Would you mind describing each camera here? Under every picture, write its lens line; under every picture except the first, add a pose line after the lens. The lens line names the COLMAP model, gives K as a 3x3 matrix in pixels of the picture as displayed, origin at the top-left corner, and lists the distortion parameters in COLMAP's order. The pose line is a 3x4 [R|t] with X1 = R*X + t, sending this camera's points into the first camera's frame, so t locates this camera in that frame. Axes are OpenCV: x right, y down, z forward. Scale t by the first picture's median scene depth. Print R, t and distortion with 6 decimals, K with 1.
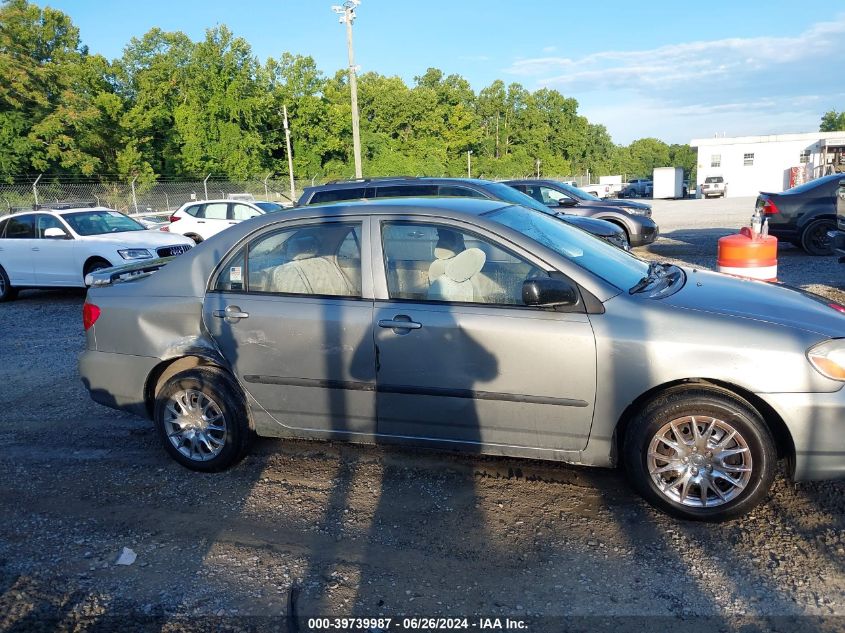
lens RADIAL K [[663.9, 0, 421.5], [0, 663.9, 321.3], [0, 0, 1]] dist [0.002261, -0.018472]
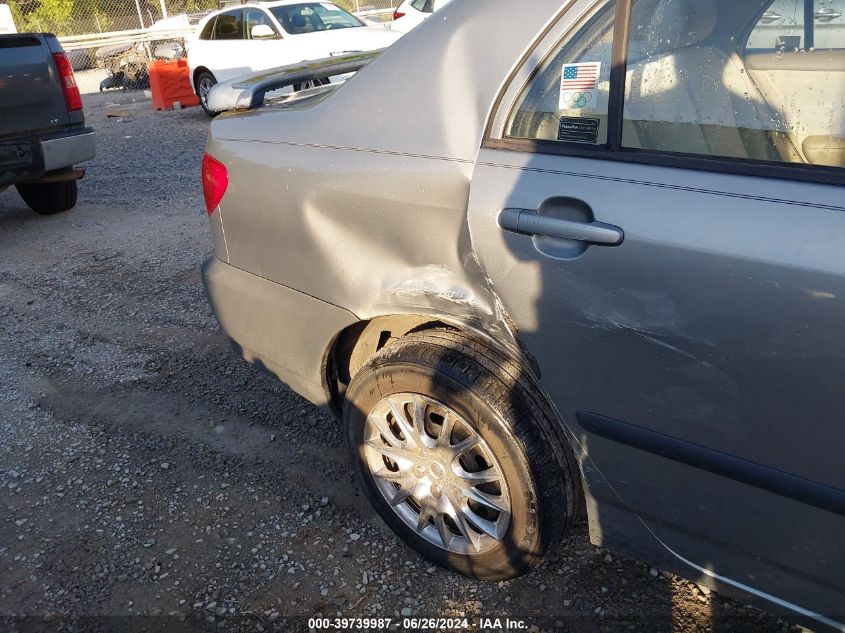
lens RADIAL K [[663.9, 0, 417.7], [0, 663.9, 315.3], [0, 0, 1]] dist [0.002261, -0.018472]
pose [[0.947282, 0.113831, -0.299500, -0.228219], [-0.032542, 0.964110, 0.263501, -0.045657], [0.318745, -0.239863, 0.916988, 0.616920]]
